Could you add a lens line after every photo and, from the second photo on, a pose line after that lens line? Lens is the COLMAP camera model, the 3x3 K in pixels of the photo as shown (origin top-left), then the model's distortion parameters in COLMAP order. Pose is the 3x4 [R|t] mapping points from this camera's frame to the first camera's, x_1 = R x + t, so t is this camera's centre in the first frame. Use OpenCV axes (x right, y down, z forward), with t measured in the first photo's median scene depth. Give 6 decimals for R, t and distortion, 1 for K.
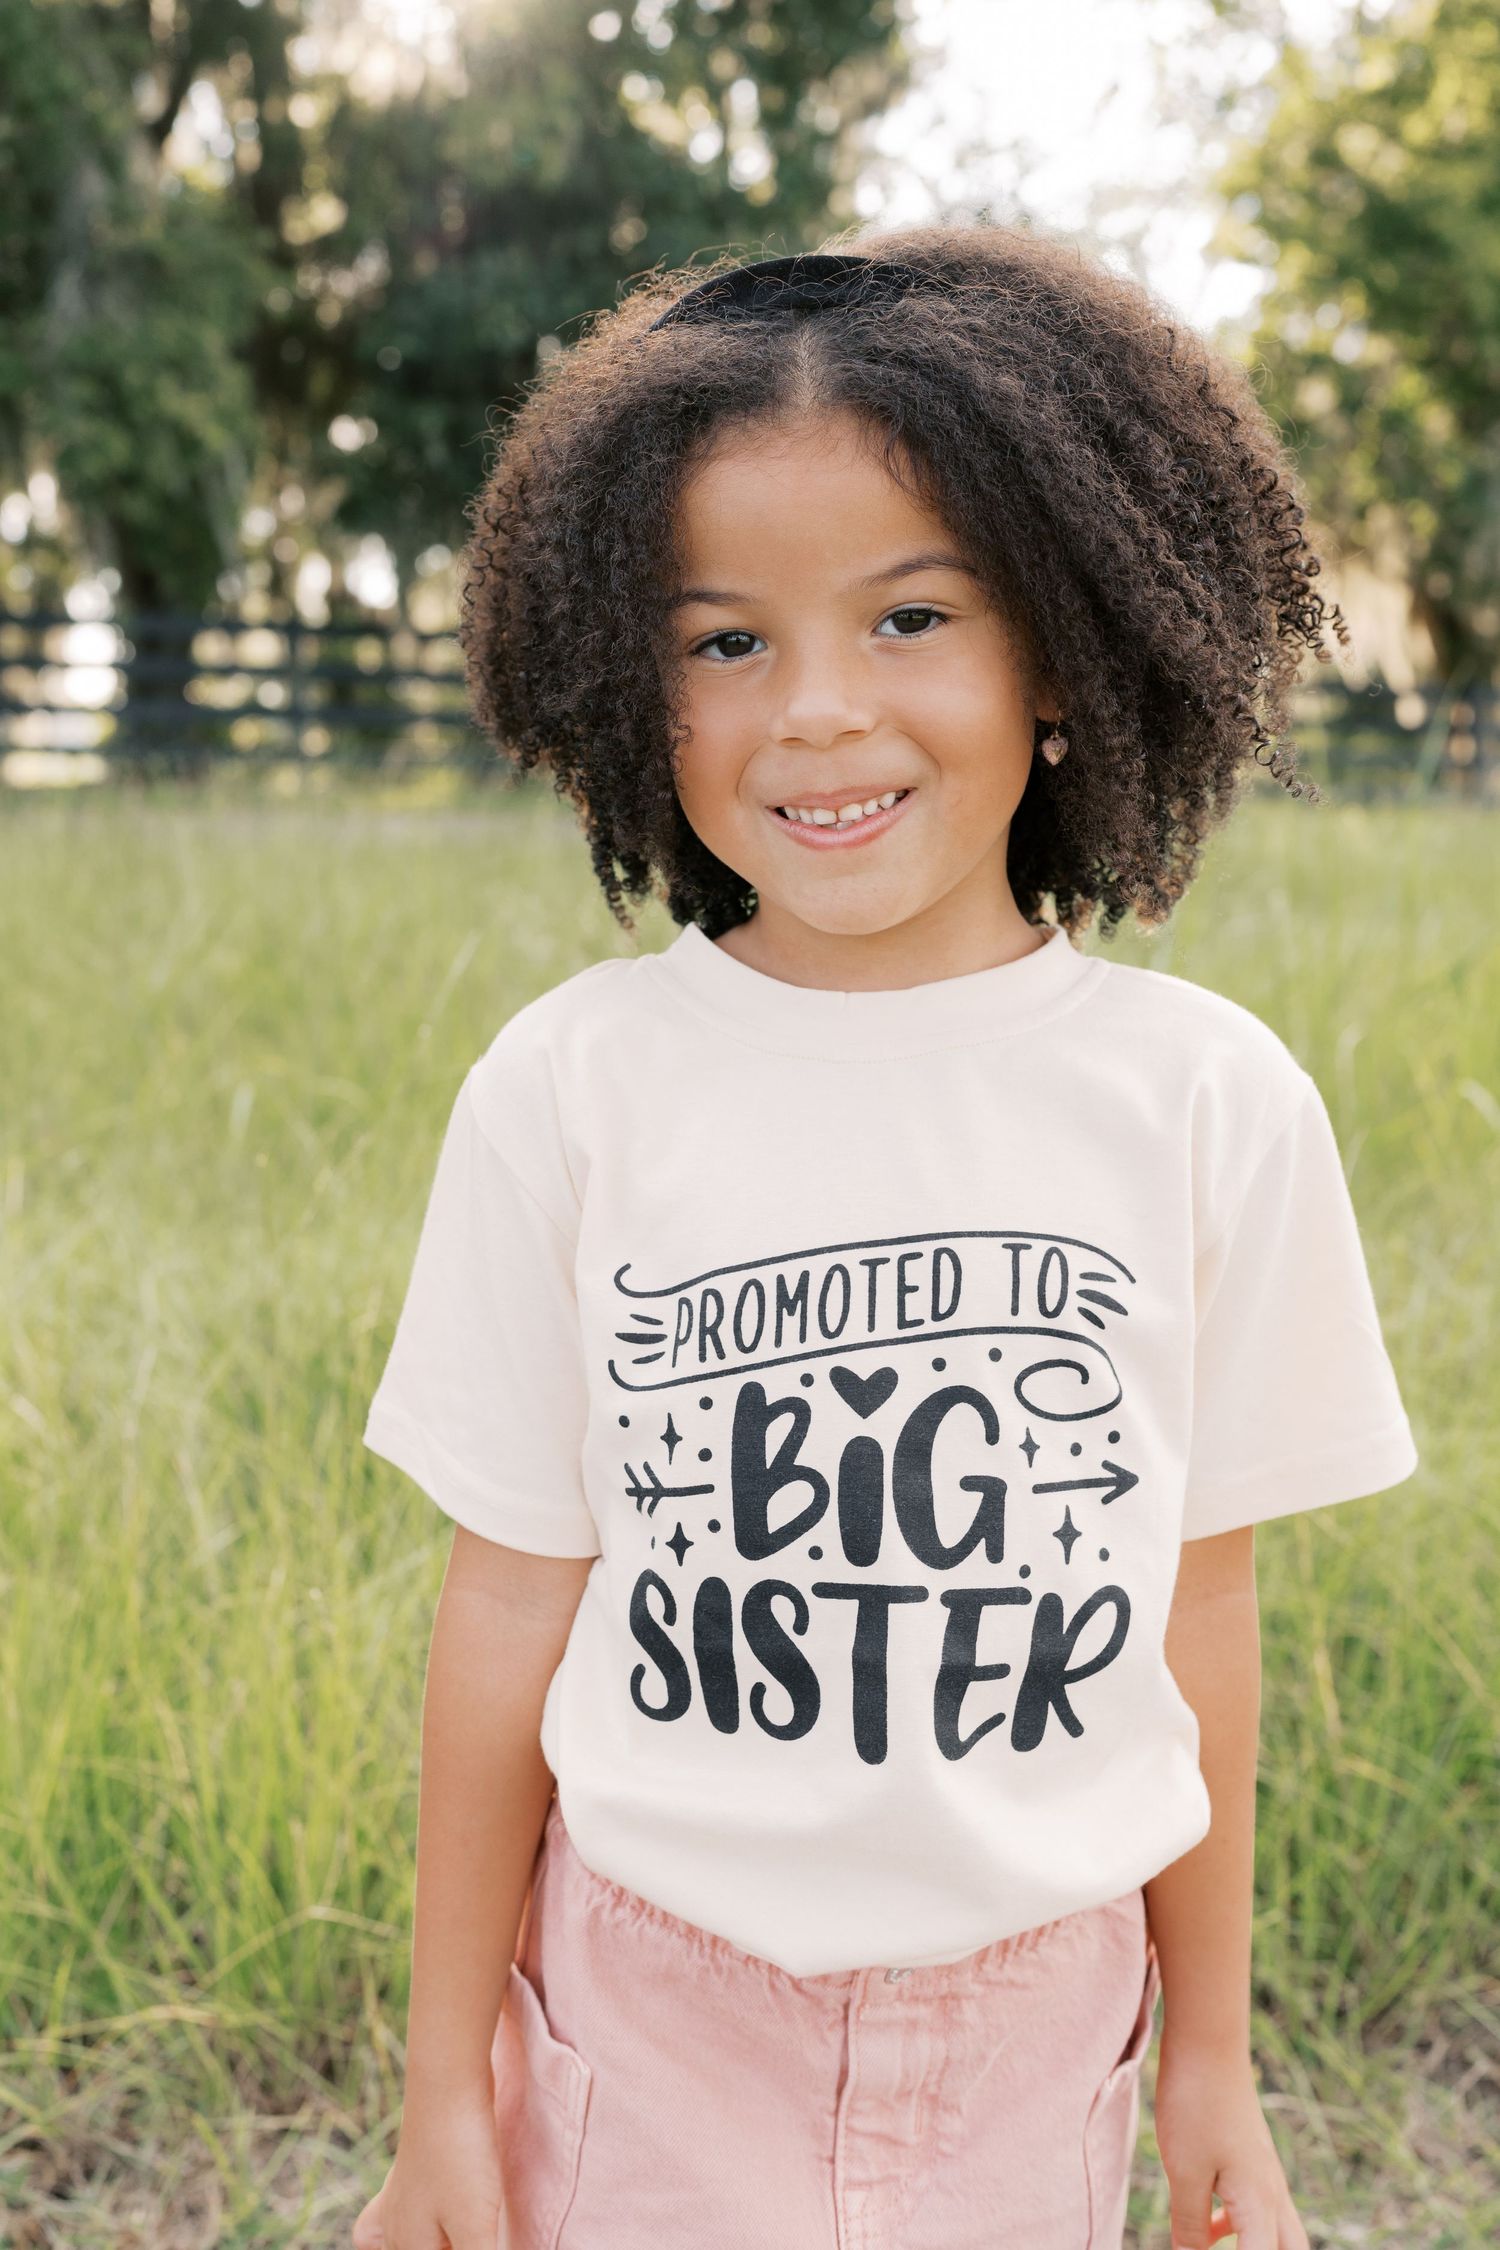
lens RADIAL K [[2253.7, 0, 698.5], [0, 2253.7, 1121.4], [0, 0, 1]] dist [0.010326, 0.000000]
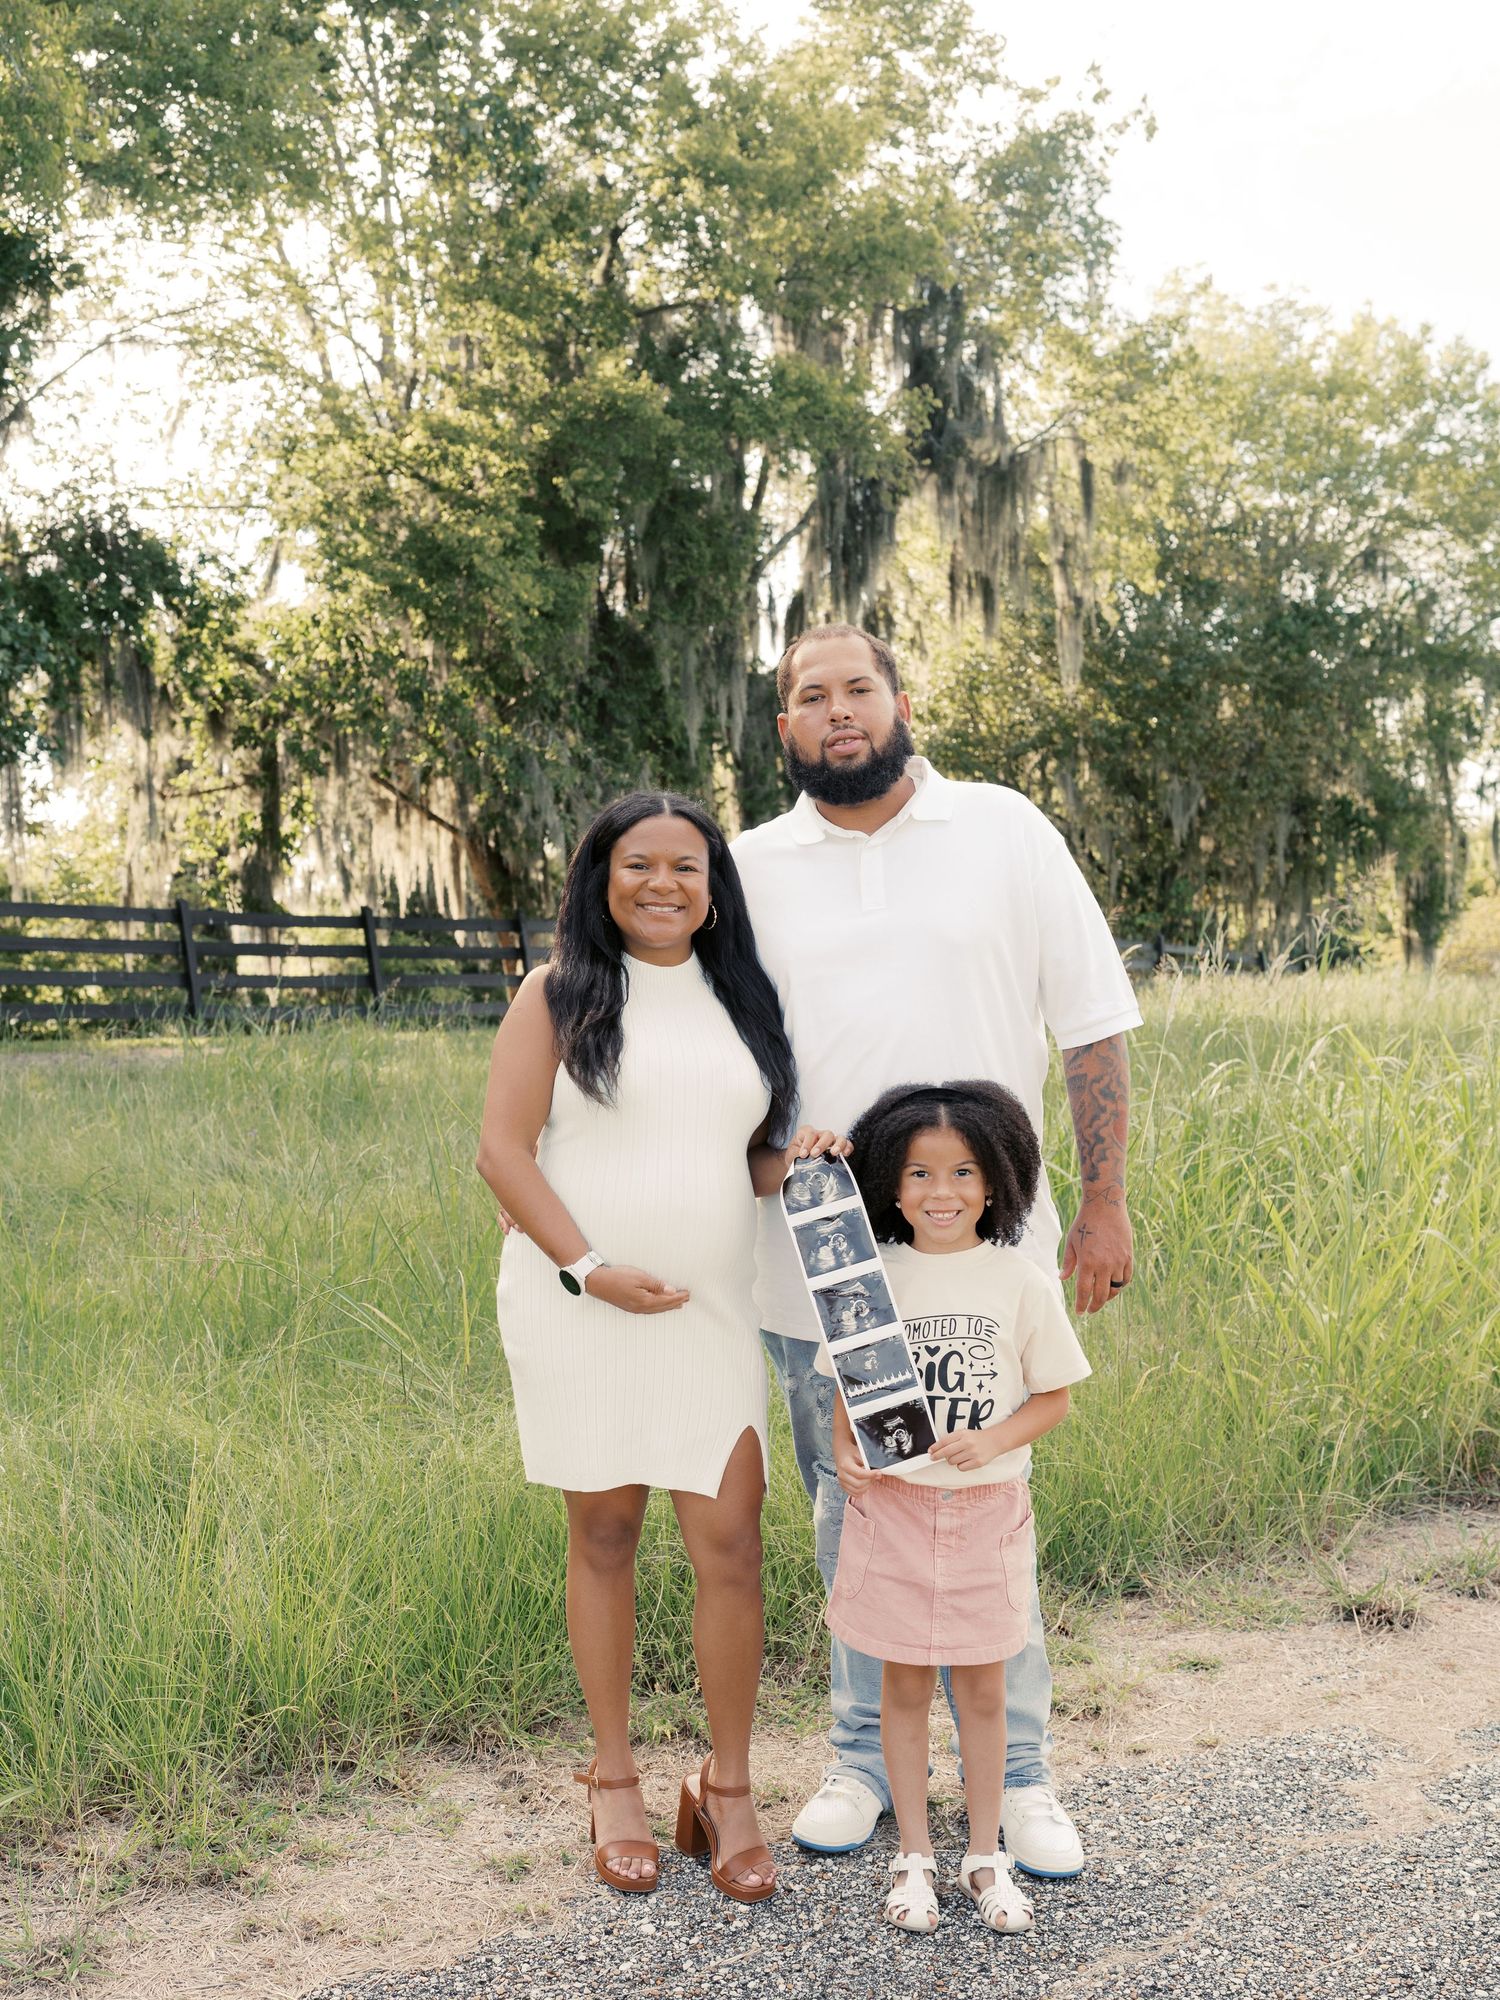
lens RADIAL K [[2301.8, 0, 730.1], [0, 2301.8, 1054.4], [0, 0, 1]] dist [0.002035, 0.000000]
pose [[0.910771, -0.040432, 0.410928, -1.144624], [0.087641, 0.991448, -0.096695, 0.036914], [-0.403504, 0.124081, 0.906525, -2.550542]]
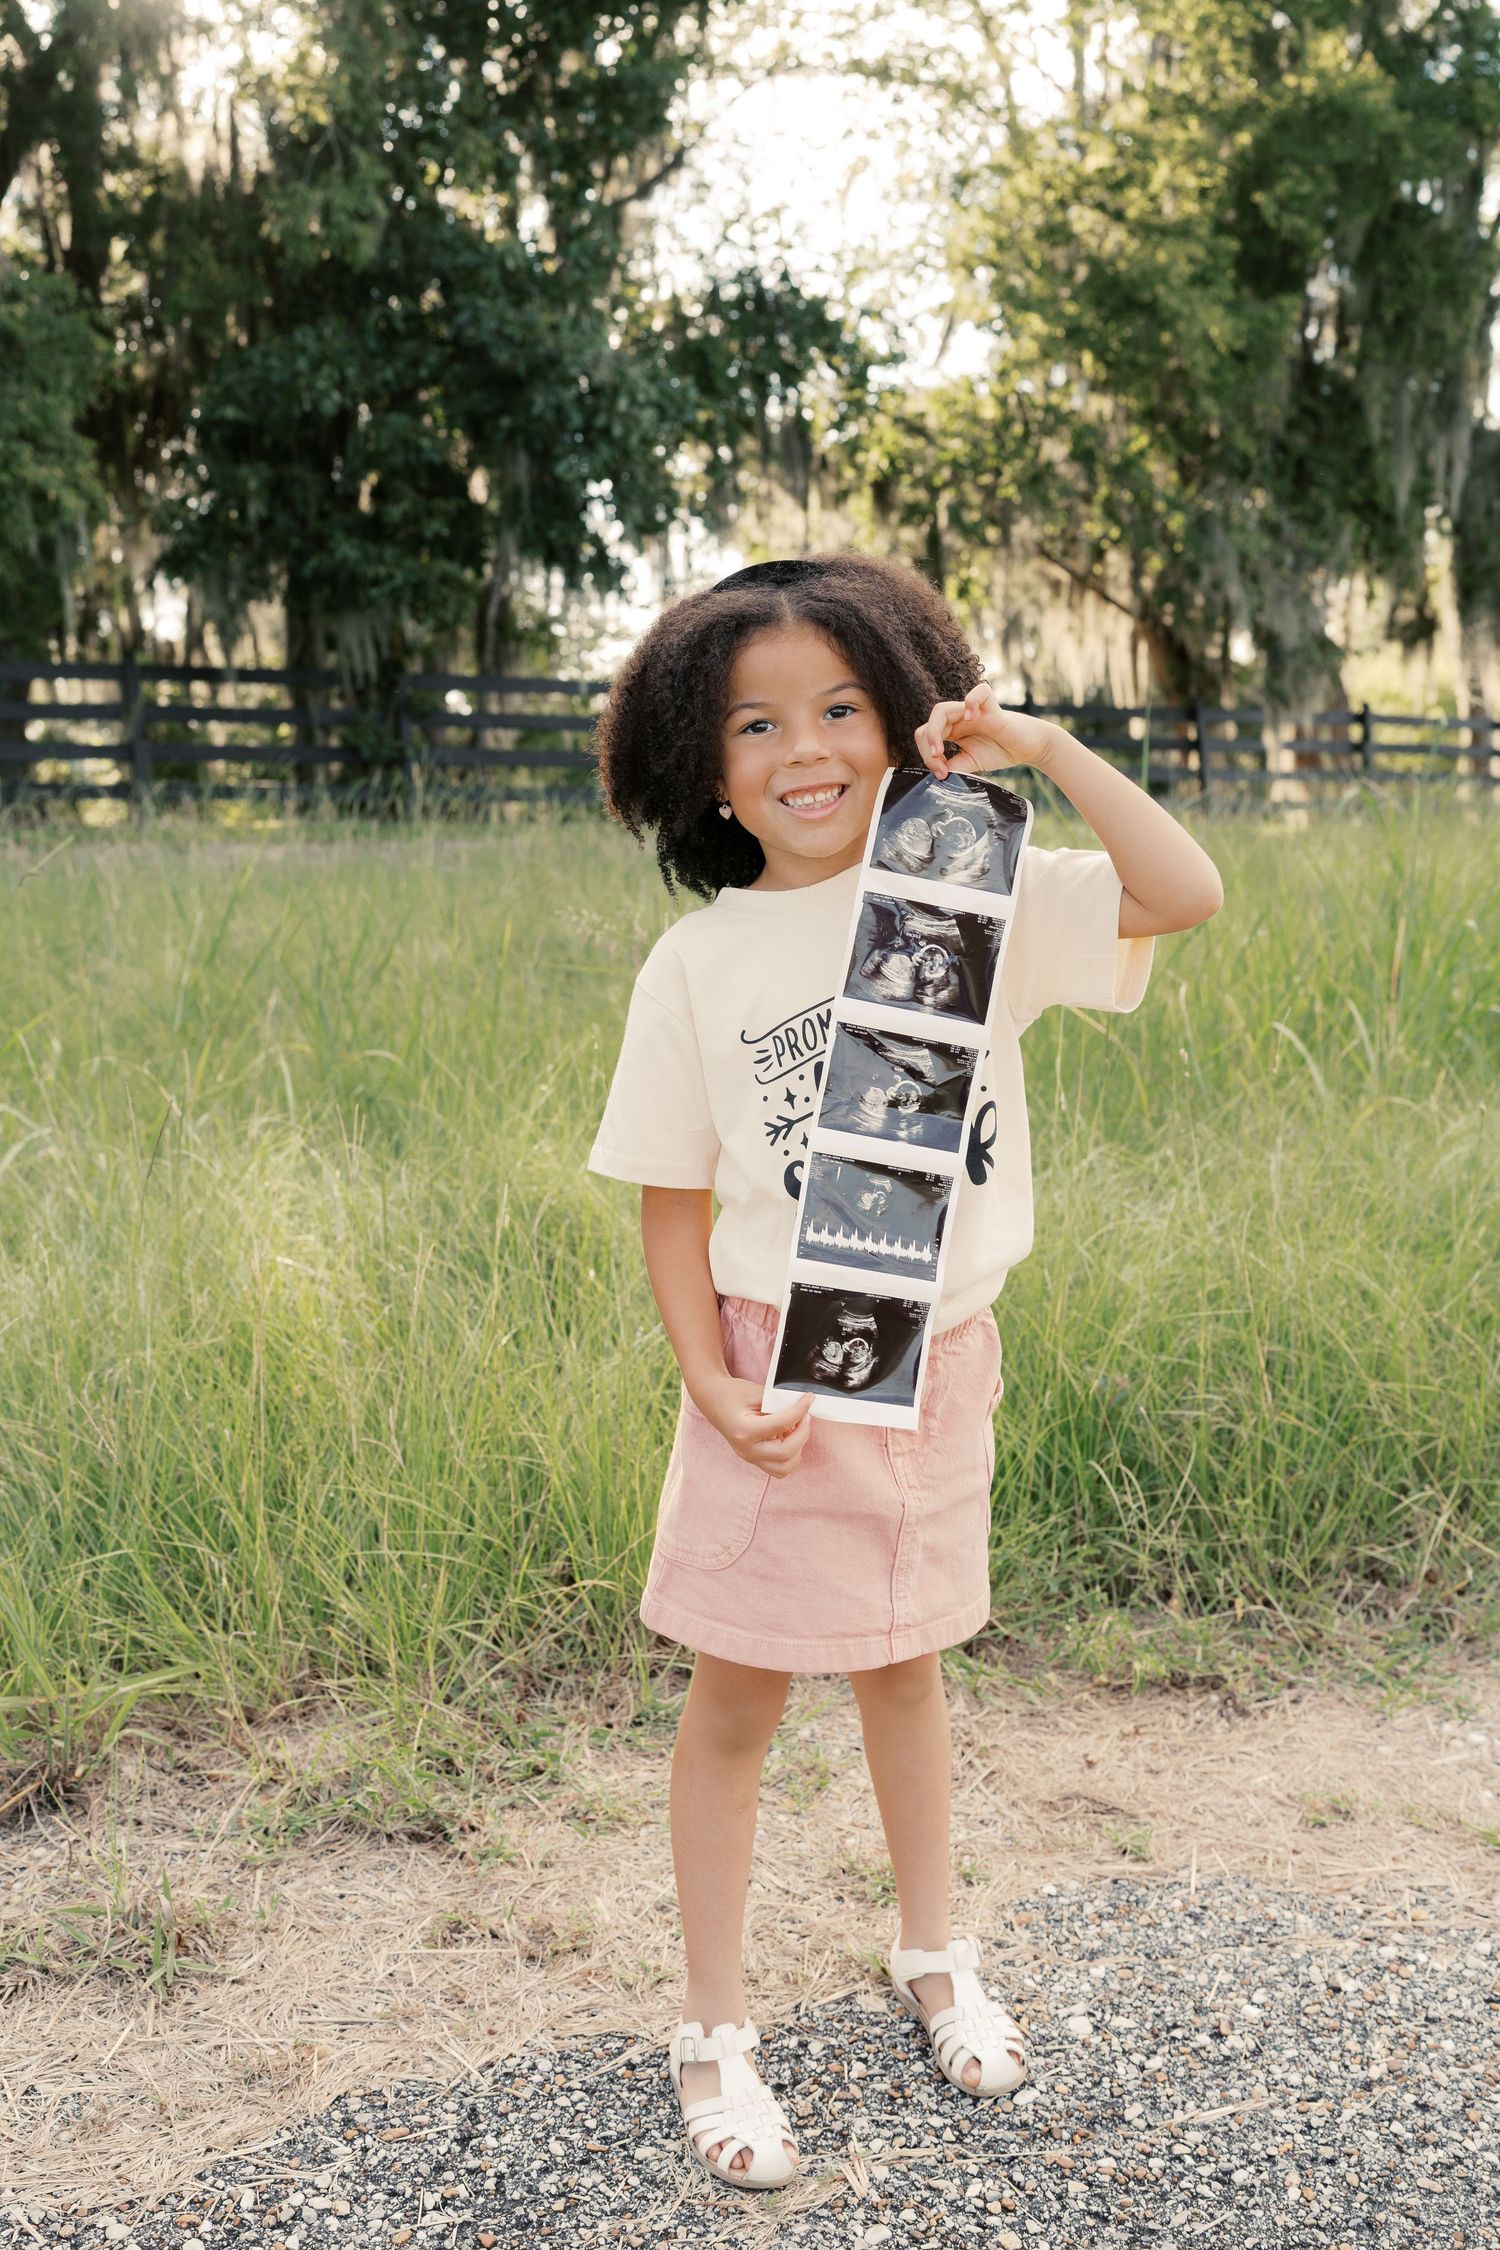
lens RADIAL K [[2253.7, 0, 683.8], [0, 2253.7, 1138.2], [0, 0, 1]] dist [0.010326, 0.000000]
pose [[0.994478, -0.032665, 0.099730, -0.447824], [0.033052, 0.999451, -0.002232, 0.178913], [-0.099602, 0.005516, 0.995012, -1.249572]]
